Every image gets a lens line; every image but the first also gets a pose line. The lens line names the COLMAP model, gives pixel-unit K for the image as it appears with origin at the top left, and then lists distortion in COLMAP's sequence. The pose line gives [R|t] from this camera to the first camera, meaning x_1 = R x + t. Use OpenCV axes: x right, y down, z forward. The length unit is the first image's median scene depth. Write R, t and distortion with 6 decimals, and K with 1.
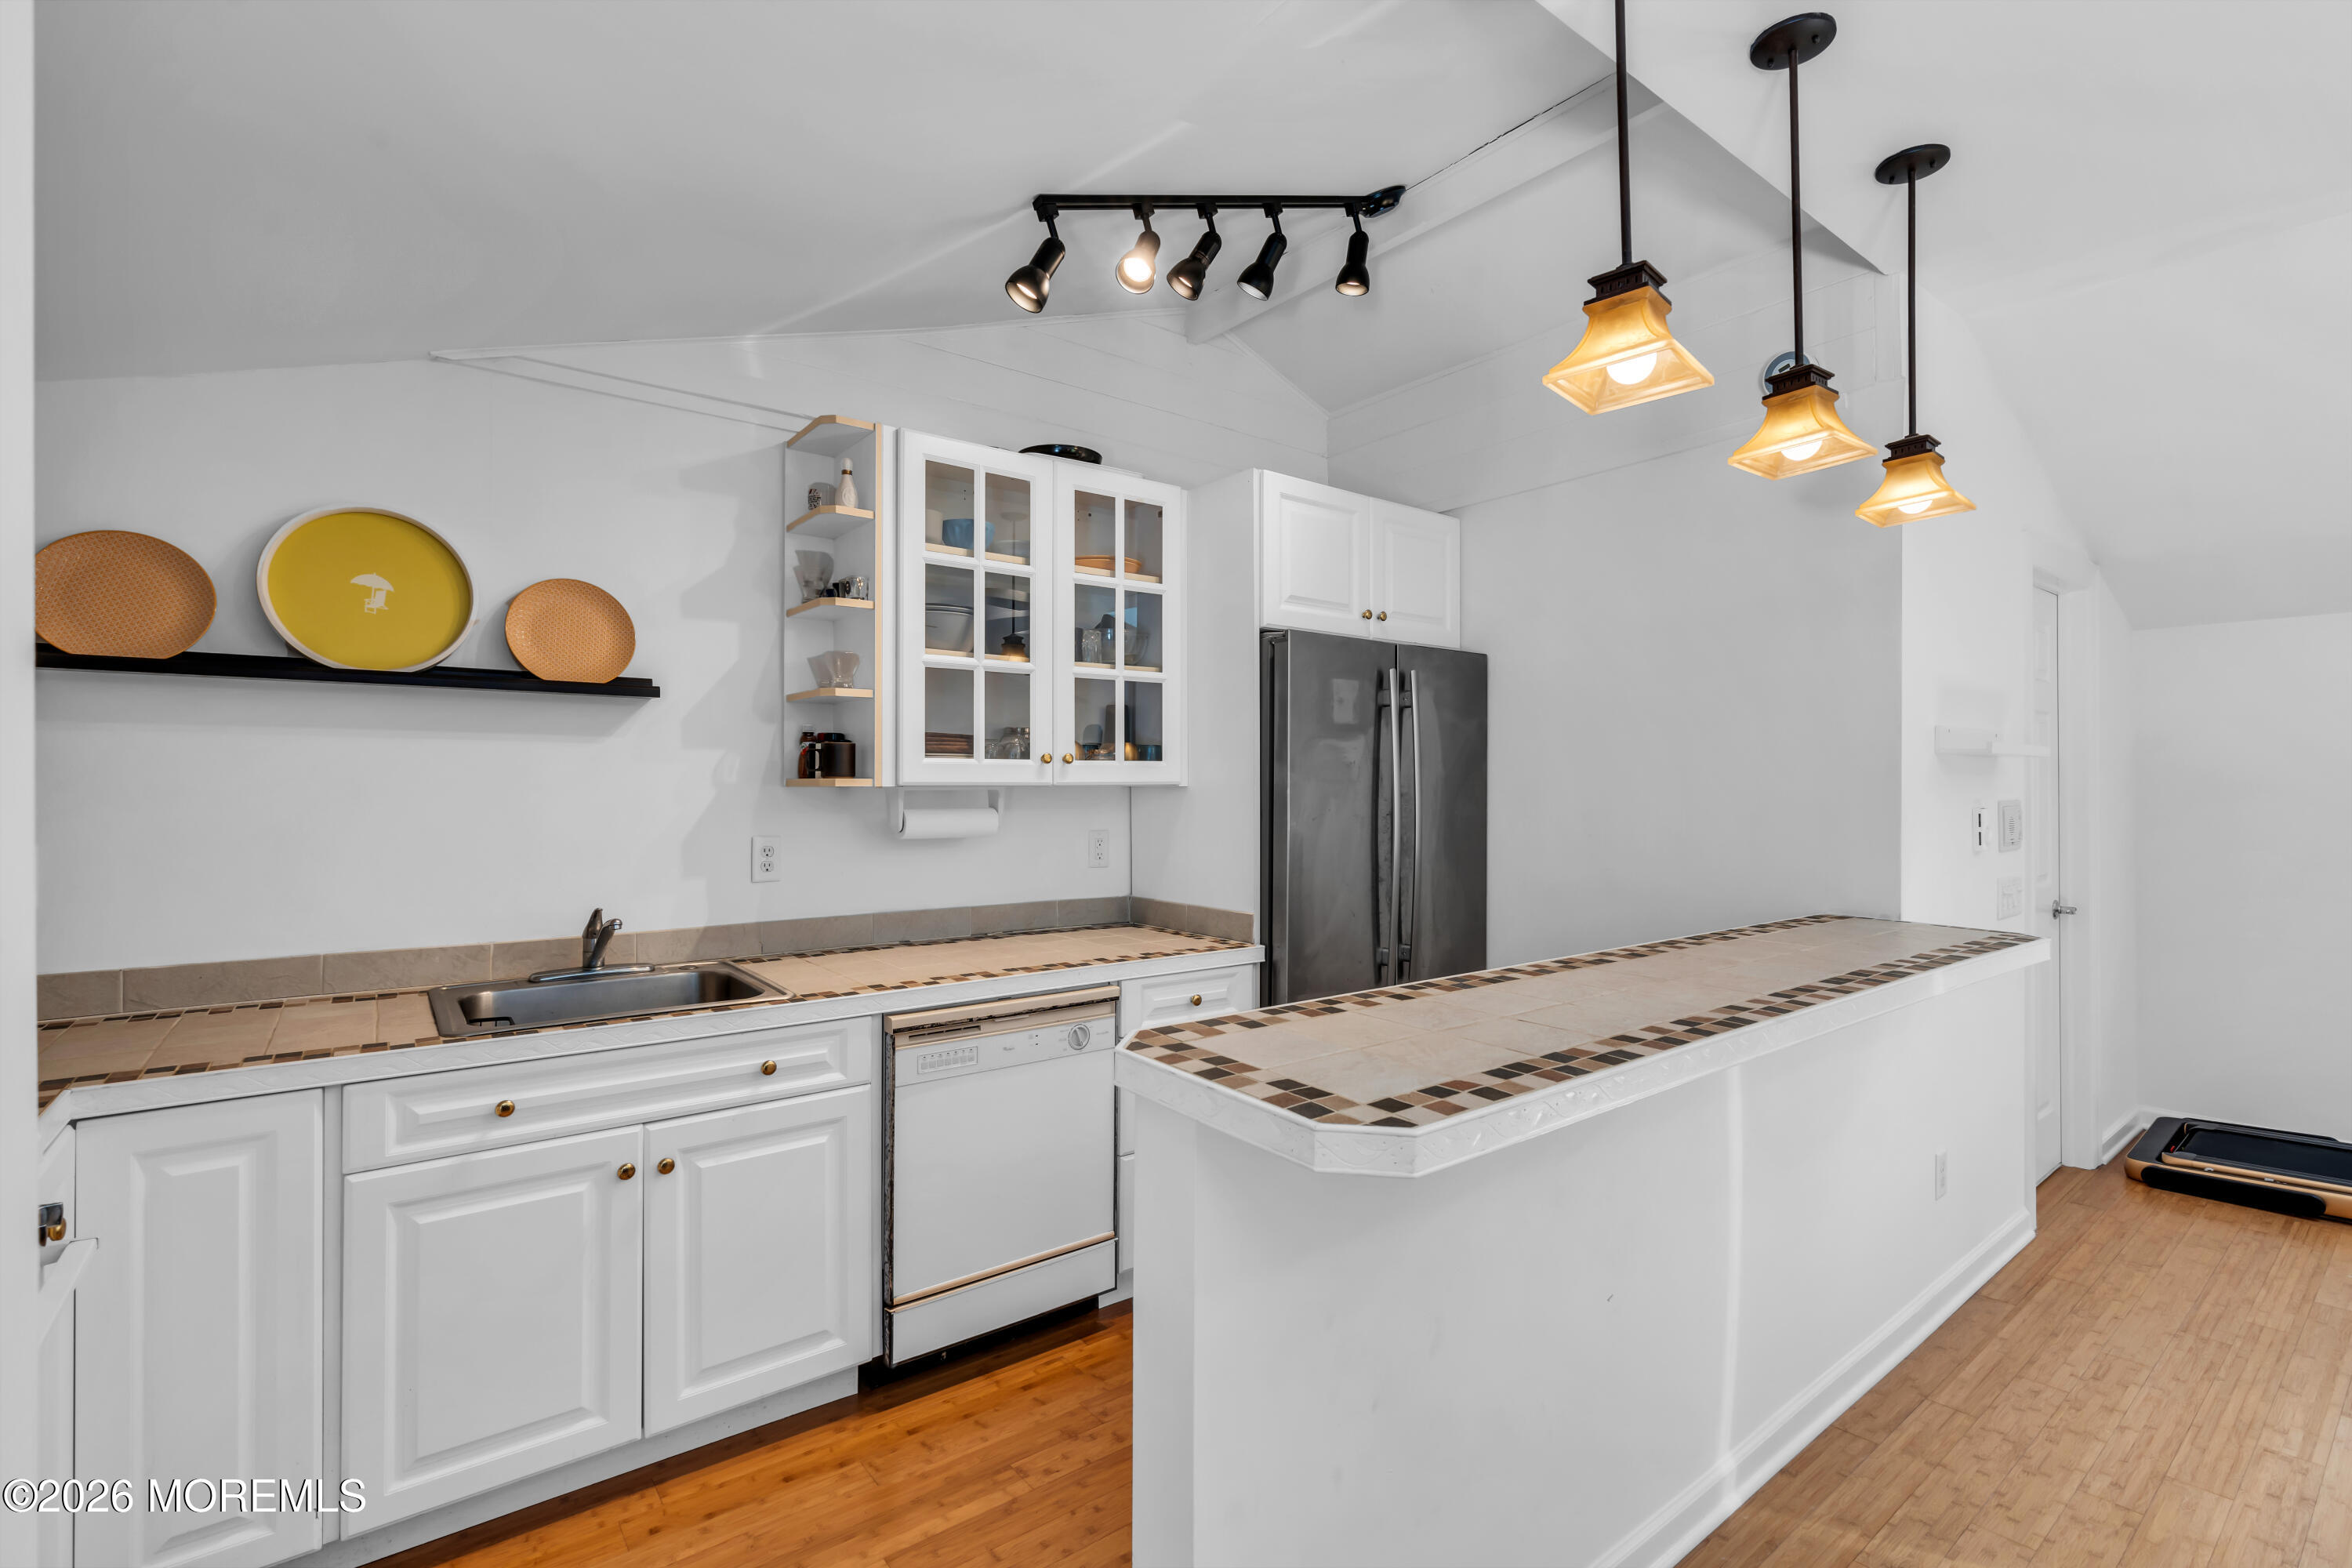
lens RADIAL K [[1040.6, 0, 1176.0], [0, 1040.6, 784.0], [0, 0, 1]] dist [0.000051, -0.000083]
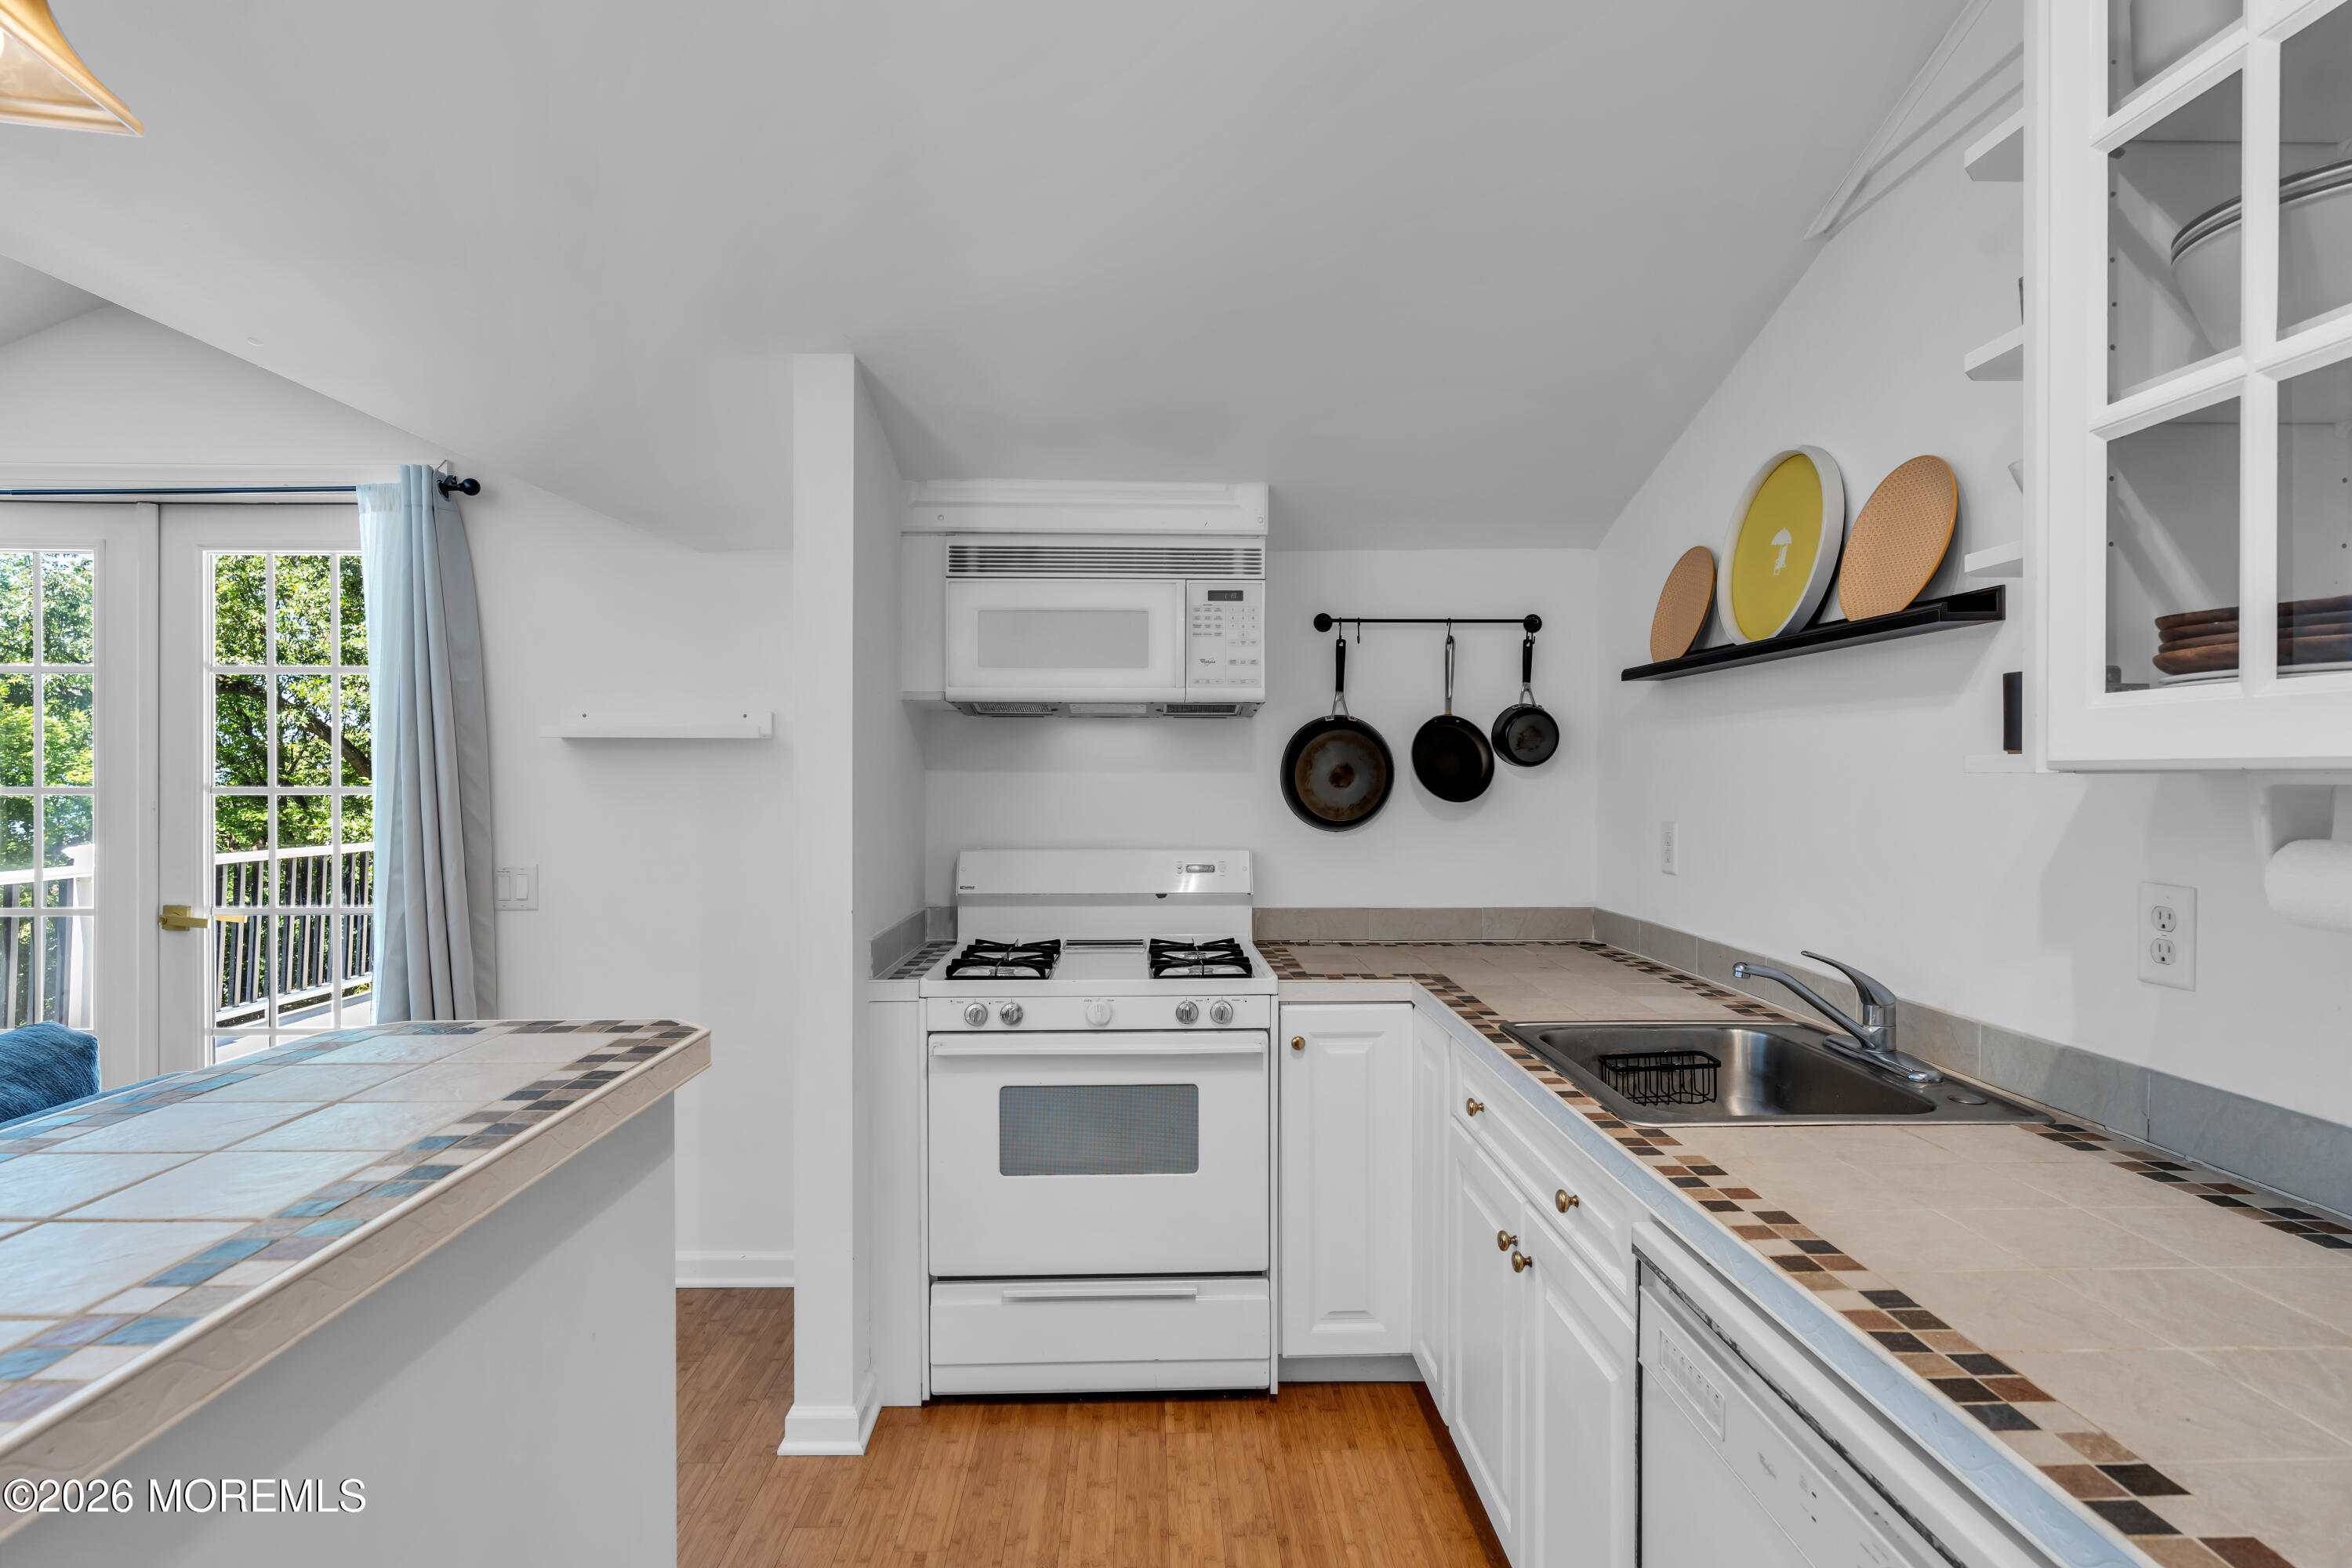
lens RADIAL K [[1236.2, 0, 1170.1], [0, 1236.2, 791.0], [0, 0, 1]] dist [0.000970, 0.000252]
pose [[-0.588908, 0.007435, -0.808166, 0.292740], [-0.003149, 0.999929, 0.011494, 0.004820], [0.808194, 0.009314, -0.588843, 0.968975]]
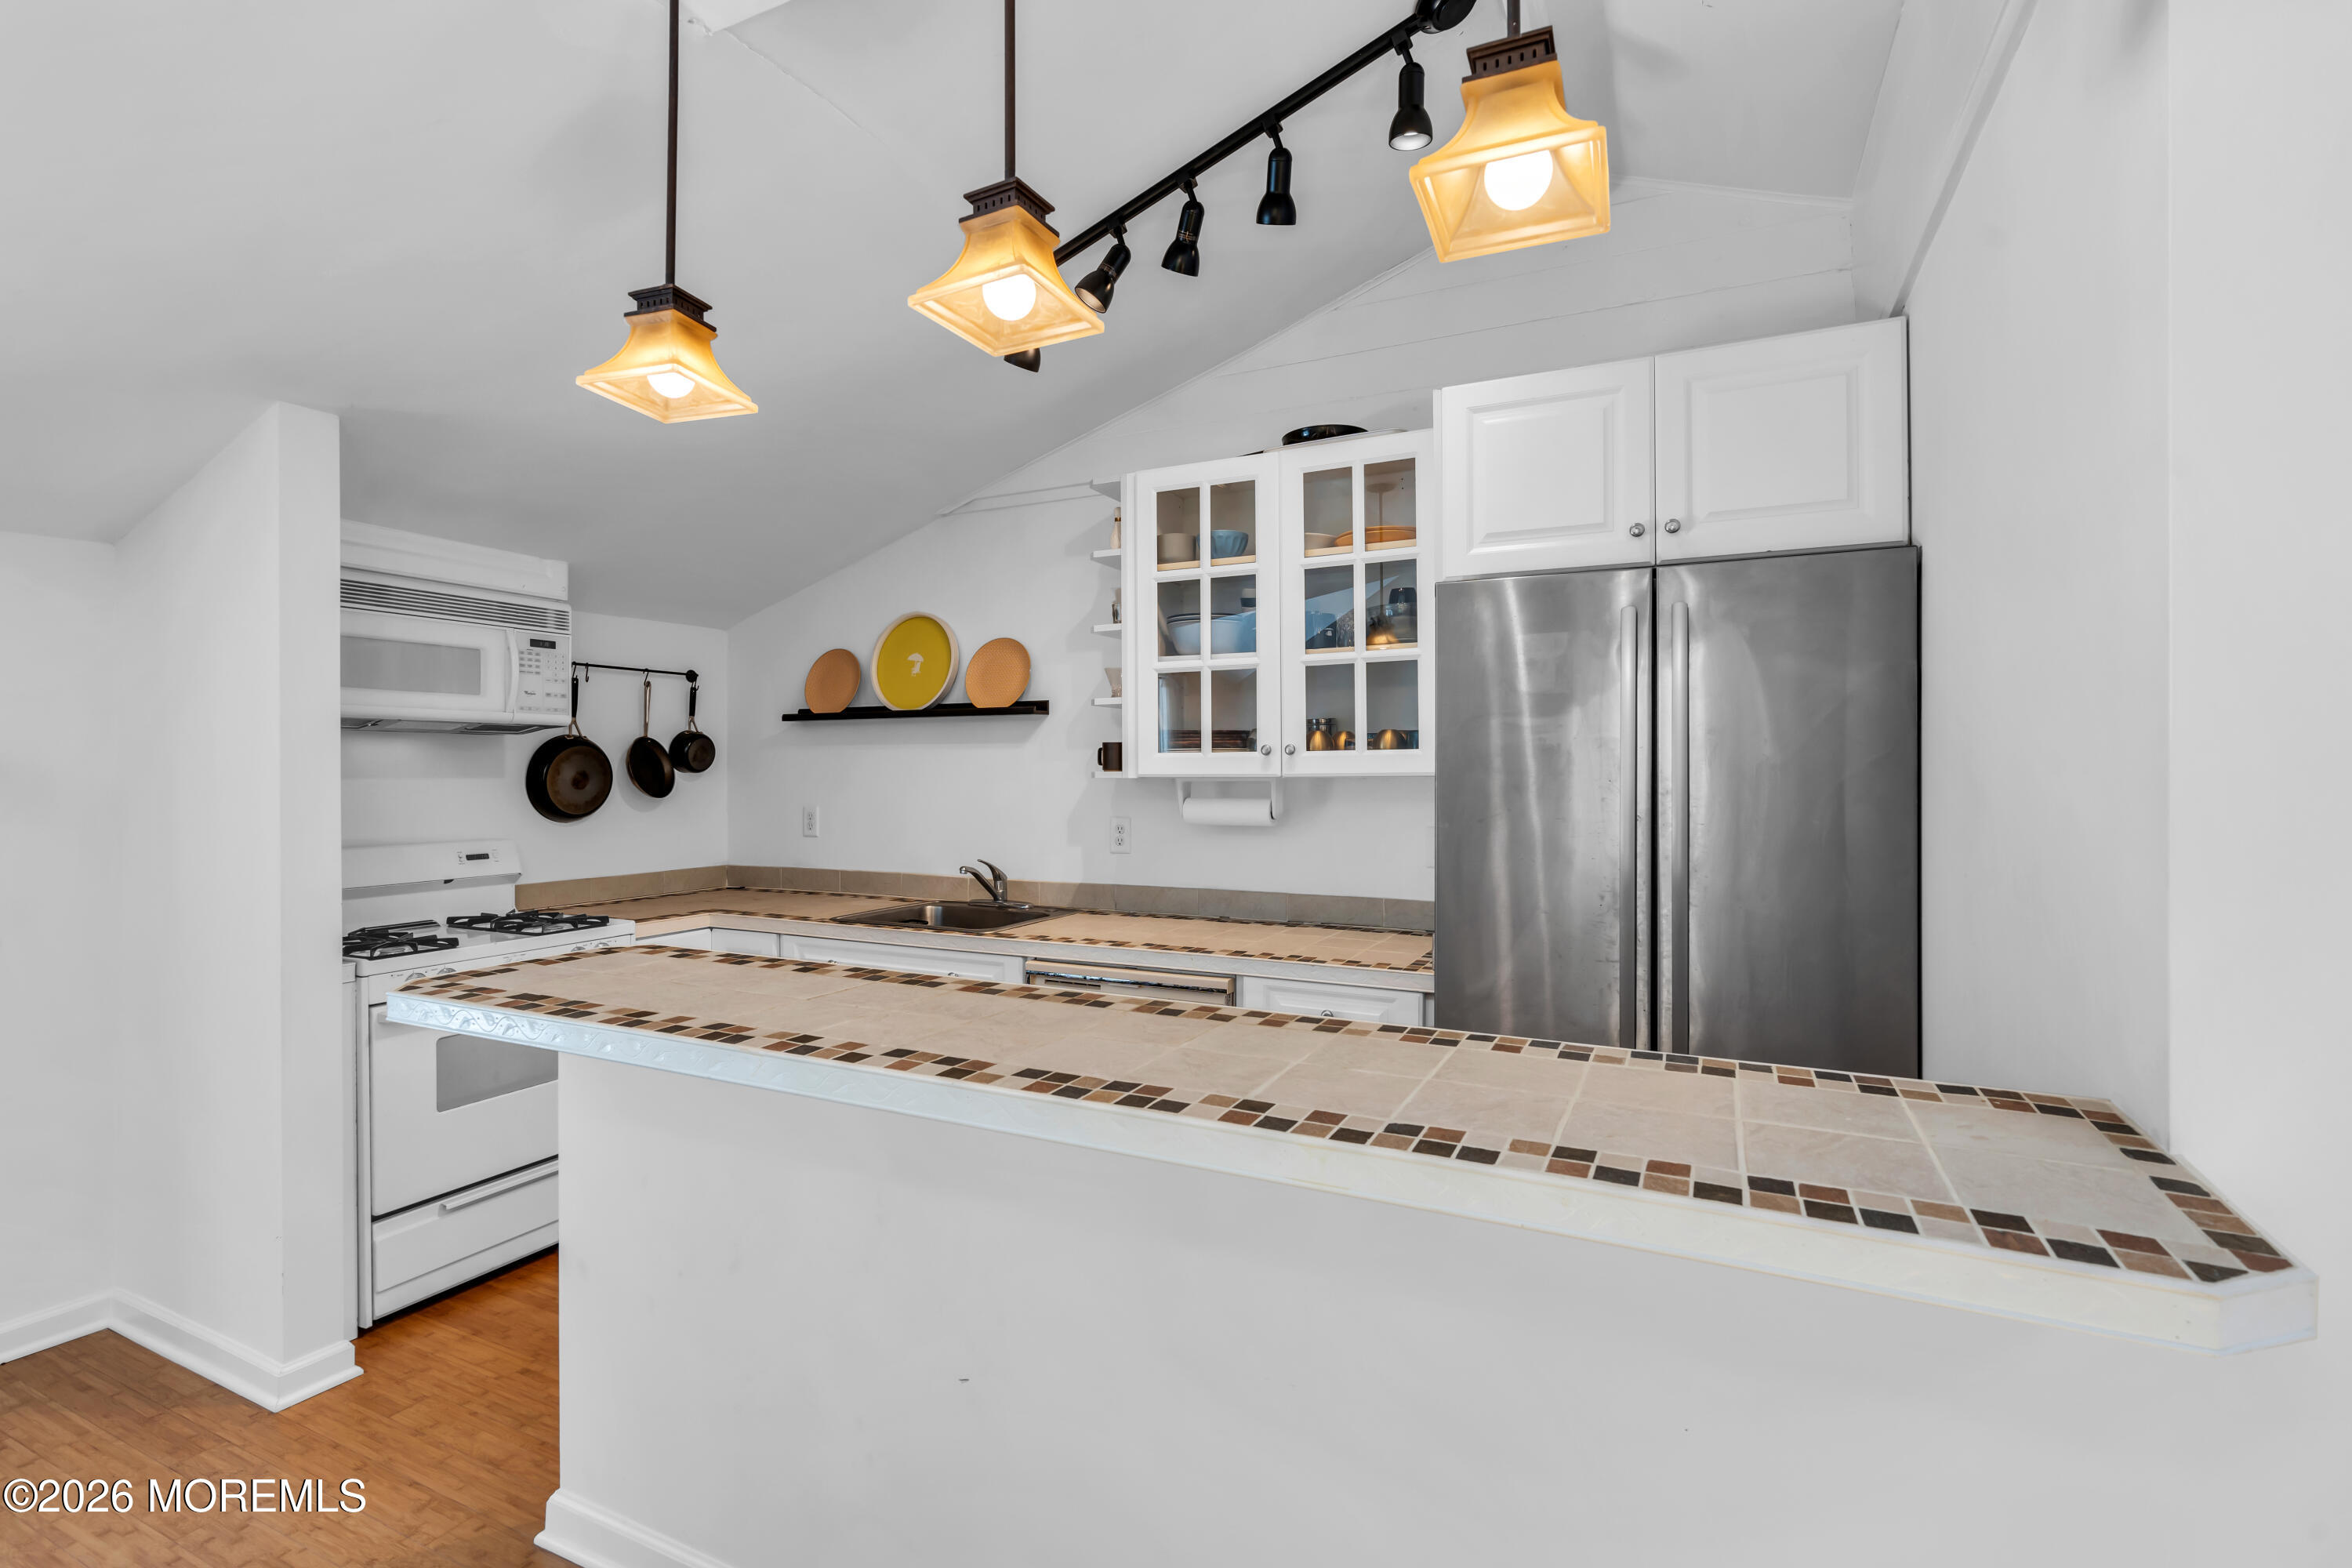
lens RADIAL K [[1081.0, 0, 1176.1], [0, 1081.0, 776.1], [0, 0, 1]] dist [-0.000787, -0.000081]
pose [[0.449462, 0.000217, -0.893300, 0.809434], [0.003530, 0.999992, 0.002019, -0.001890], [0.893293, -0.004061, 0.449457, 0.473408]]
